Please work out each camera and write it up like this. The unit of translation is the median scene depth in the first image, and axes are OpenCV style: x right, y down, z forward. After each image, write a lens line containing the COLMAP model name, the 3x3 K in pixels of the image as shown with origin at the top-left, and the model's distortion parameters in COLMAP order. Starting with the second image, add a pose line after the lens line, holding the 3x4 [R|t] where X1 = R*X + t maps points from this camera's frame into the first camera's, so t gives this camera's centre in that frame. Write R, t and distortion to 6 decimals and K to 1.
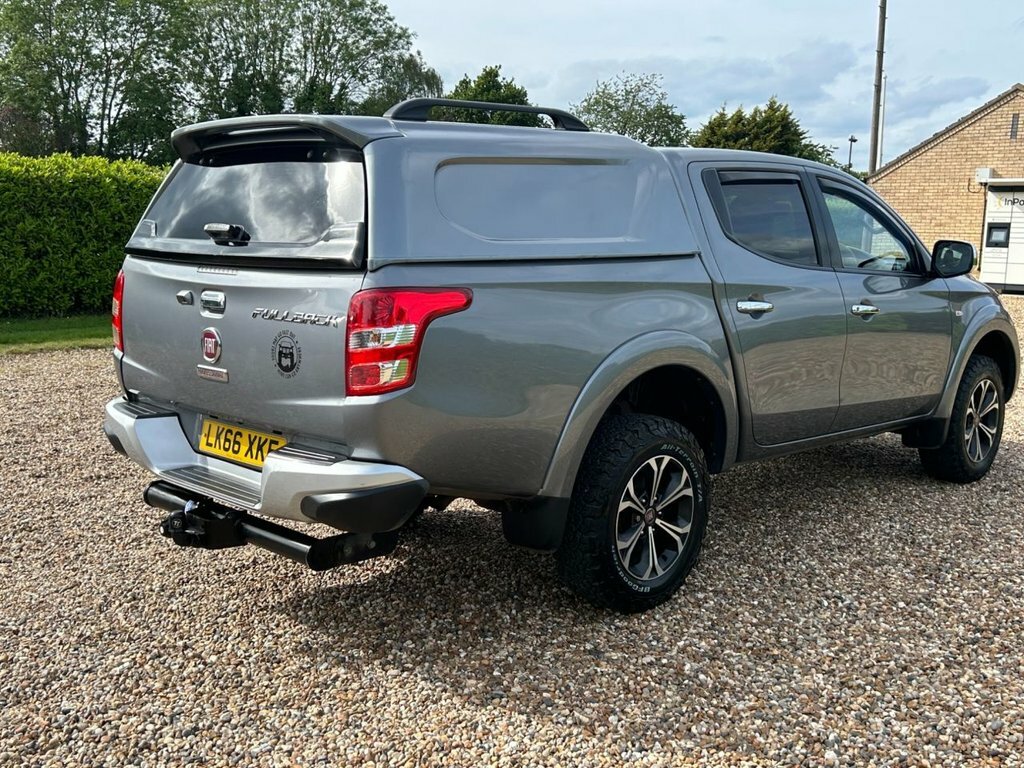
lens RADIAL K [[1111.4, 0, 512.0], [0, 1111.4, 384.0], [0, 0, 1]] dist [0.143111, -0.297030]
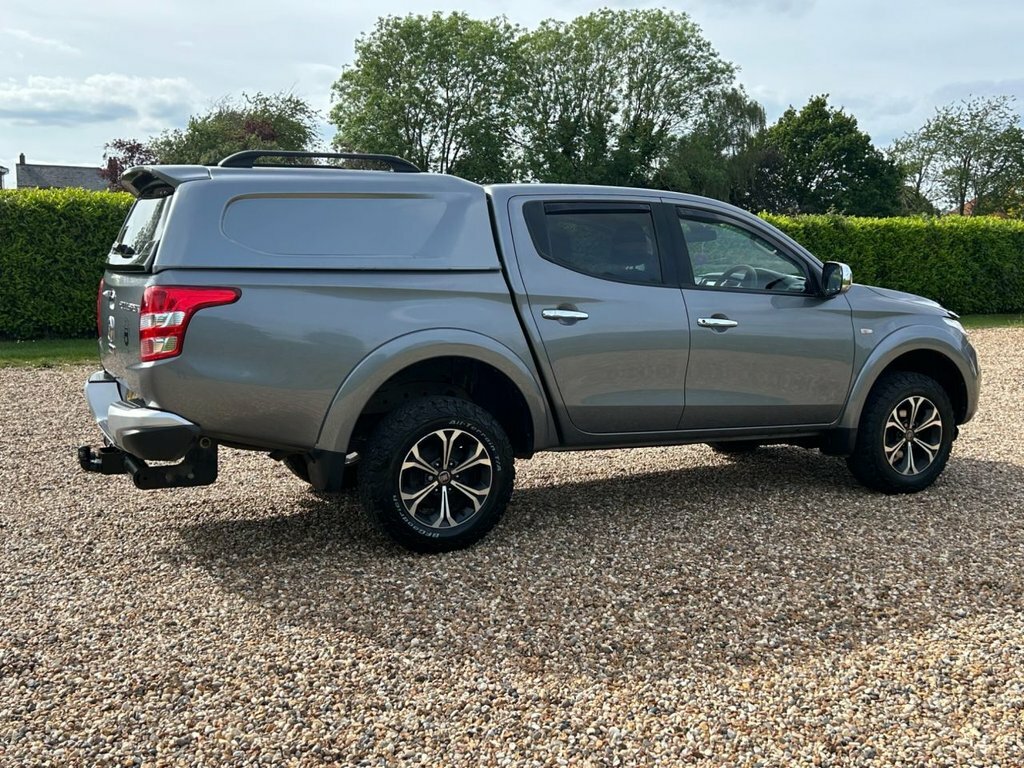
lens RADIAL K [[1111.4, 0, 512.0], [0, 1111.4, 384.0], [0, 0, 1]] dist [0.143111, -0.297030]
pose [[0.952330, 0.038040, -0.302690, 0.043054], [-0.046793, 0.998669, -0.021716, 0.002805], [0.301461, 0.034845, 0.952842, -0.012804]]
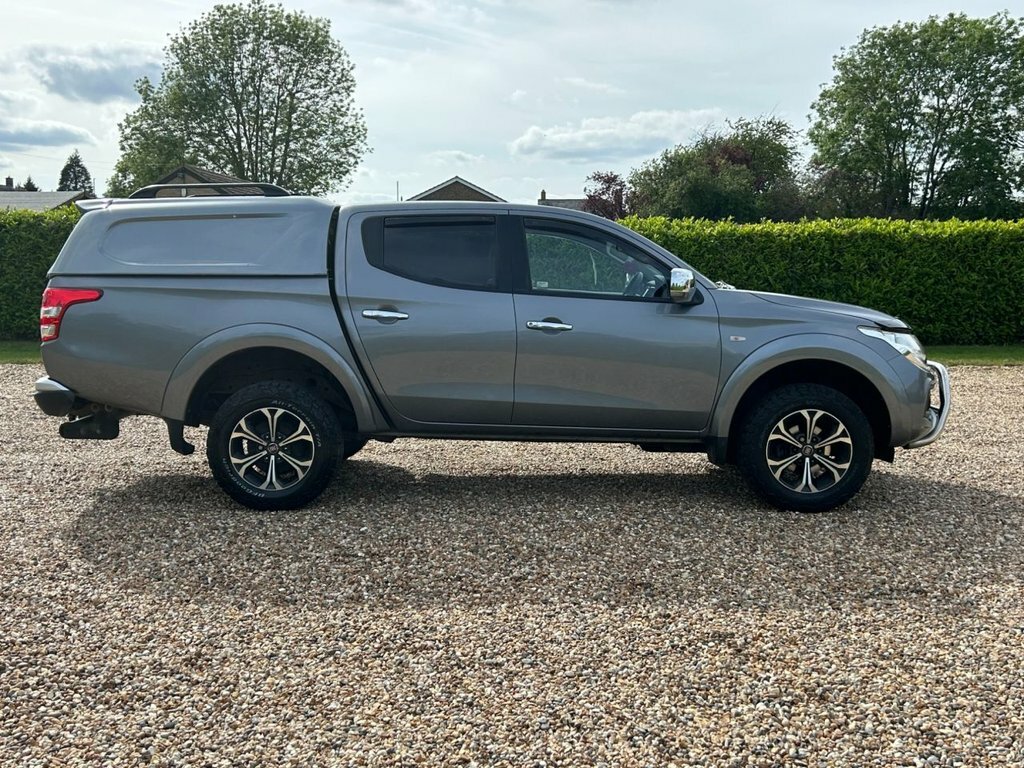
lens RADIAL K [[1097.2, 0, 462.1], [0, 1097.2, 384.9], [0, 0, 1]] dist [0.045834, -0.015872]
pose [[0.680442, 0.068469, -0.729597, 0.103777], [-0.100233, 0.994964, -0.000108, 0.000596], [0.725915, 0.073203, 0.683878, 0.012497]]
